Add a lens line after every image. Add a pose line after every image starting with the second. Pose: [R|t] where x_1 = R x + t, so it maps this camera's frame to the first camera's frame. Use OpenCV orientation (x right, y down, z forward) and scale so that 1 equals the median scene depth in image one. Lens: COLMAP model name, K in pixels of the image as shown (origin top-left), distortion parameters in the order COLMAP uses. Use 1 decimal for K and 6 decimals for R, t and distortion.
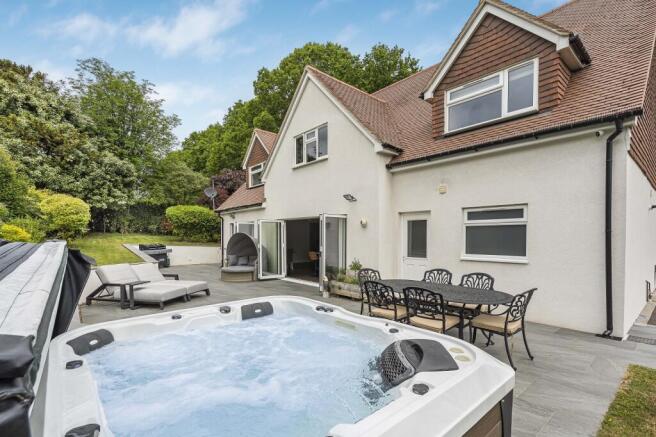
lens RADIAL K [[304.2, 0, 332.8], [0, 304.2, 232.9], [0, 0, 1]] dist [0.001819, 0.000258]
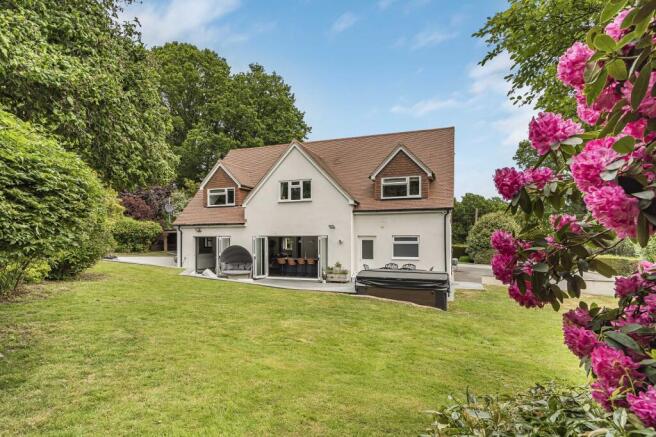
lens RADIAL K [[341.8, 0, 327.6], [0, 341.8, 221.7], [0, 0, 1]] dist [-0.000158, 0.000004]
pose [[0.873856, 0.022426, 0.485666, -0.982330], [-0.003740, 0.999216, -0.039411, -0.069721], [-0.486170, 0.032623, 0.873255, -0.771164]]
